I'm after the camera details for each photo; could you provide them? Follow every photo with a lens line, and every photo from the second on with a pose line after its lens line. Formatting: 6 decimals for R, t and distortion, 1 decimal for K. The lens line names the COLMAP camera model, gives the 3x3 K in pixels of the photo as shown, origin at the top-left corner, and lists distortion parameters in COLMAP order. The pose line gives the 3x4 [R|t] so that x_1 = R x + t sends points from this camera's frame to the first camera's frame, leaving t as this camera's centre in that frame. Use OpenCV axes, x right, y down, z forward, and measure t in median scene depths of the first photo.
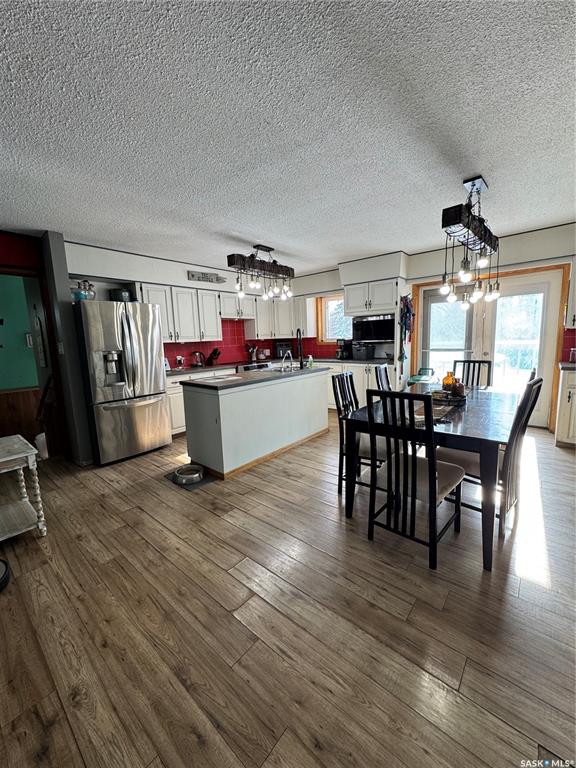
lens RADIAL K [[306.4, 0, 288.7], [0, 306.4, 382.3], [0, 0, 1]] dist [-0.001307, 0.000076]
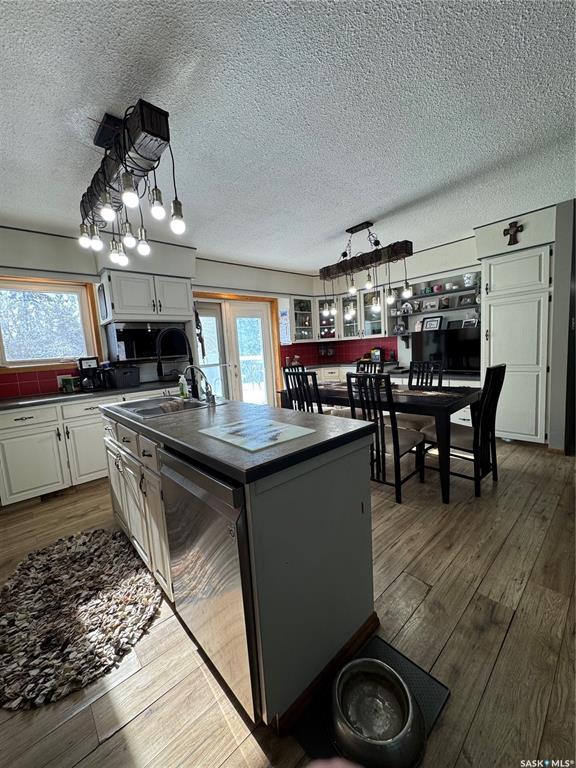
lens RADIAL K [[306.4, 0, 288.1], [0, 306.4, 384.3], [0, 0, 1]] dist [-0.001307, 0.000076]
pose [[0.132737, -0.086899, 0.987334, -0.708122], [0.202403, 0.977534, 0.058825, -0.094618], [-0.970265, 0.192031, 0.147344, 1.074560]]
